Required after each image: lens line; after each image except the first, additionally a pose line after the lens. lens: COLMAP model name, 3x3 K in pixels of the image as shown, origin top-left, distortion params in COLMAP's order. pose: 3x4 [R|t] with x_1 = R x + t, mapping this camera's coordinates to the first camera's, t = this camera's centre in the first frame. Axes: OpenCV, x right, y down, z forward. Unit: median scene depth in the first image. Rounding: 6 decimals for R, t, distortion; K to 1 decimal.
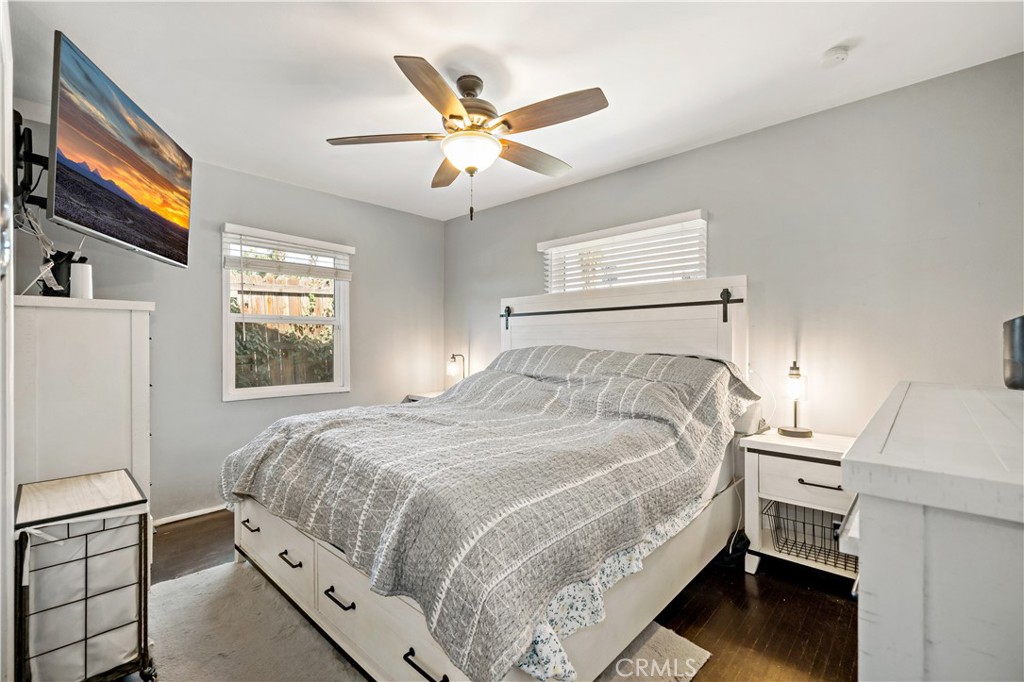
lens RADIAL K [[447.5, 0, 509.8], [0, 447.5, 347.8], [0, 0, 1]] dist [0.000328, -0.000448]
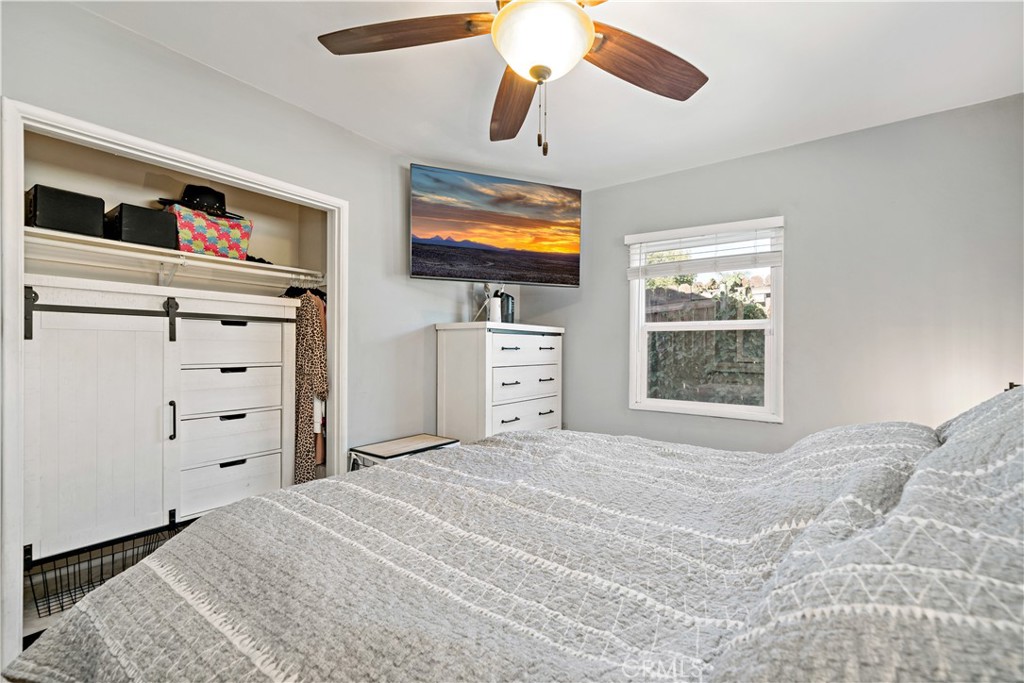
lens RADIAL K [[447.5, 0, 509.8], [0, 447.5, 348.3], [0, 0, 1]] dist [0.000328, -0.000448]
pose [[0.109604, 0.003511, -0.993969, 0.506788], [-0.015181, 0.999883, 0.001858, -0.027339], [0.993859, 0.014886, 0.109645, 0.896946]]
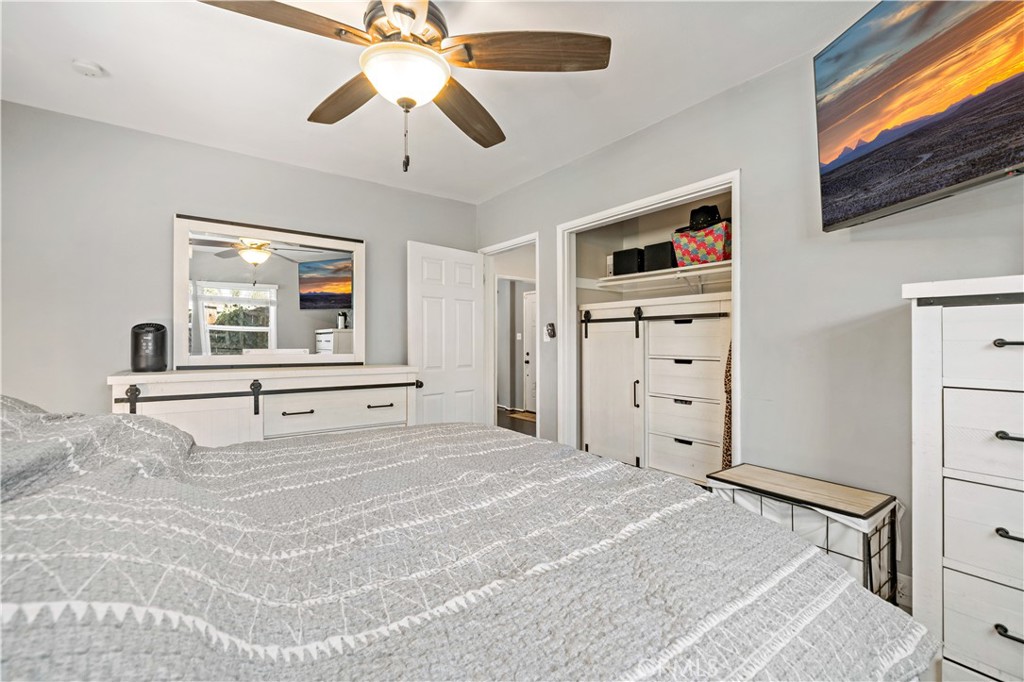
lens RADIAL K [[438.7, 0, 512.0], [0, 438.7, 341.0], [0, 0, 1]] dist [-0.000659, -0.024317]
pose [[-0.982041, -0.001679, 0.188658, -0.388028], [0.000211, 0.999950, 0.010000, -0.033155], [-0.188665, 0.009860, -0.981992, 1.644899]]
